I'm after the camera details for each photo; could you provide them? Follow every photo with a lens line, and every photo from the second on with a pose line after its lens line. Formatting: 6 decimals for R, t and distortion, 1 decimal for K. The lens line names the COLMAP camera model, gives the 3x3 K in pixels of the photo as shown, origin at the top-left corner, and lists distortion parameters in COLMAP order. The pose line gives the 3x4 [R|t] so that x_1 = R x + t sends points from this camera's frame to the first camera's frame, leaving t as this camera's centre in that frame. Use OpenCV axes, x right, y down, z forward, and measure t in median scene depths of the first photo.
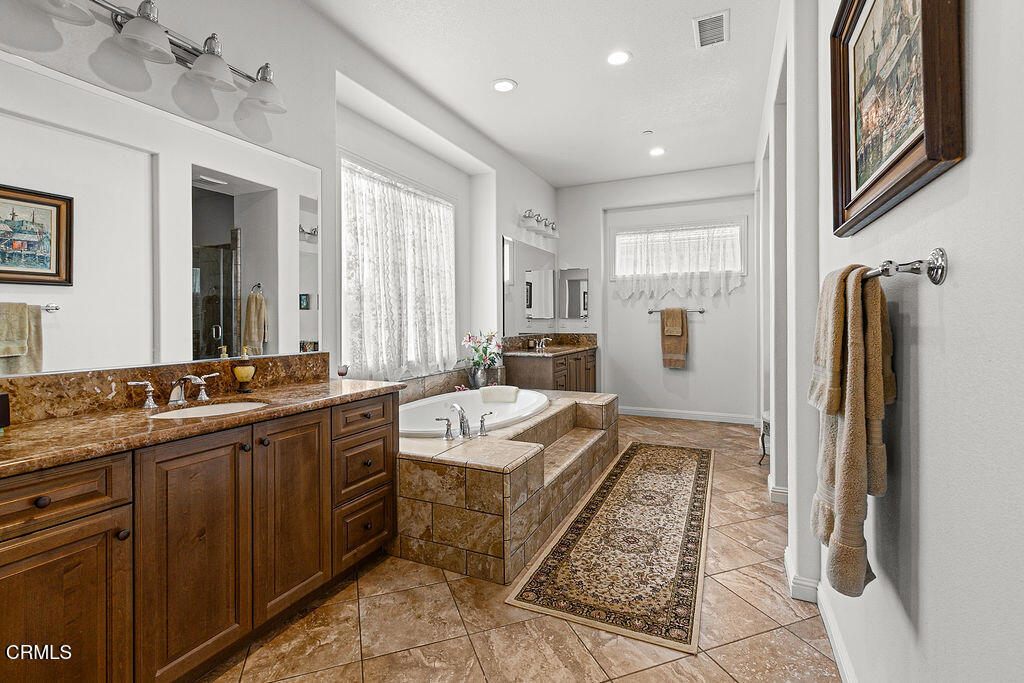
lens RADIAL K [[470.1, 0, 508.9], [0, 470.1, 322.1], [0, 0, 1]] dist [-0.002643, 0.000294]
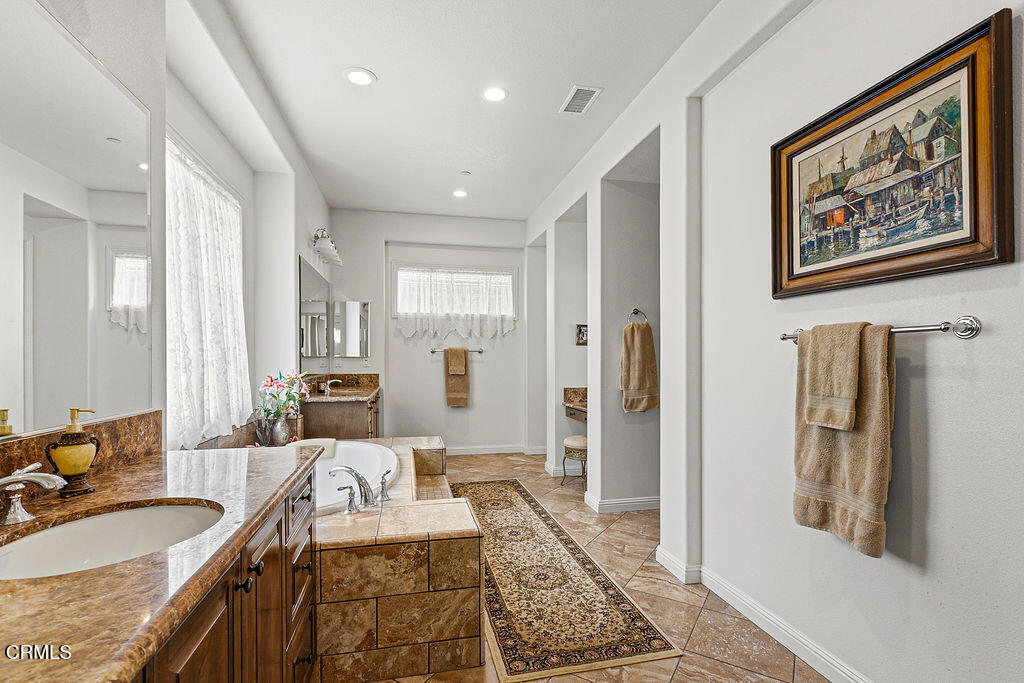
lens RADIAL K [[475.1, 0, 513.6], [0, 475.1, 360.0], [0, 0, 1]] dist [0.000230, 0.000137]
pose [[0.786669, 0.004895, 0.617356, -0.326595], [-0.003768, 0.999988, -0.003127, -0.000682], [-0.617364, 0.000134, 0.786678, 0.177382]]
